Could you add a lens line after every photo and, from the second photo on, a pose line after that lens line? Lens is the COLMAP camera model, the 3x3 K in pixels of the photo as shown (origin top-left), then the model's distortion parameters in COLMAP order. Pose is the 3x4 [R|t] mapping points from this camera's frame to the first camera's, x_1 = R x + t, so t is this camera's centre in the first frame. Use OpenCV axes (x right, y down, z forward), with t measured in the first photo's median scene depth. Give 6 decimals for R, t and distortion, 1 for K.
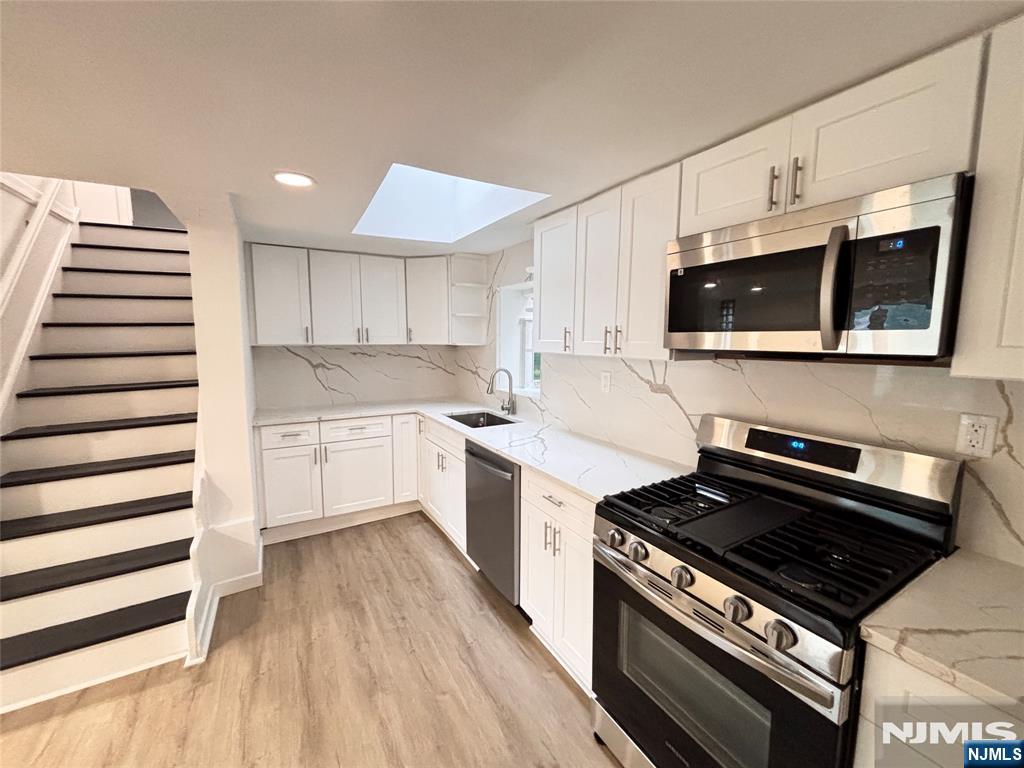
lens RADIAL K [[412.6, 0, 512.2], [0, 412.6, 387.5], [0, 0, 1]] dist [-0.001283, -0.000070]
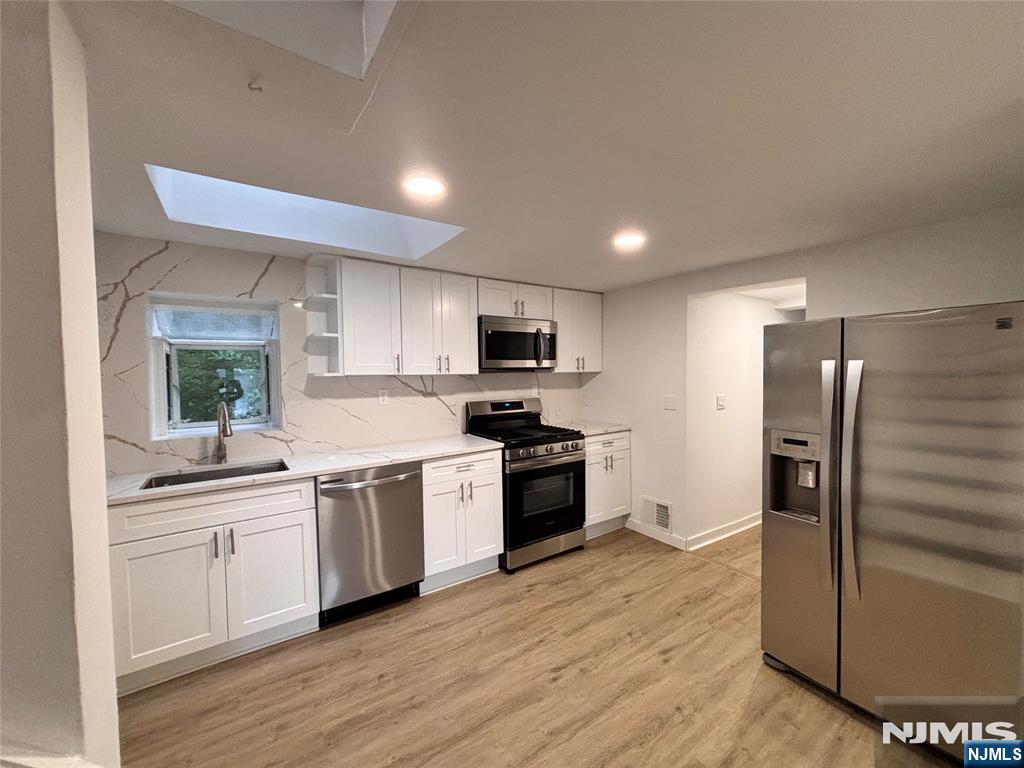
lens RADIAL K [[412.6, 0, 510.7], [0, 412.6, 376.6], [0, 0, 1]] dist [-0.001283, -0.000070]
pose [[-0.051328, -0.044502, 0.997690, -1.415172], [0.122437, 0.991190, 0.050511, -0.121886], [-0.991148, 0.124747, -0.045427, 0.840989]]
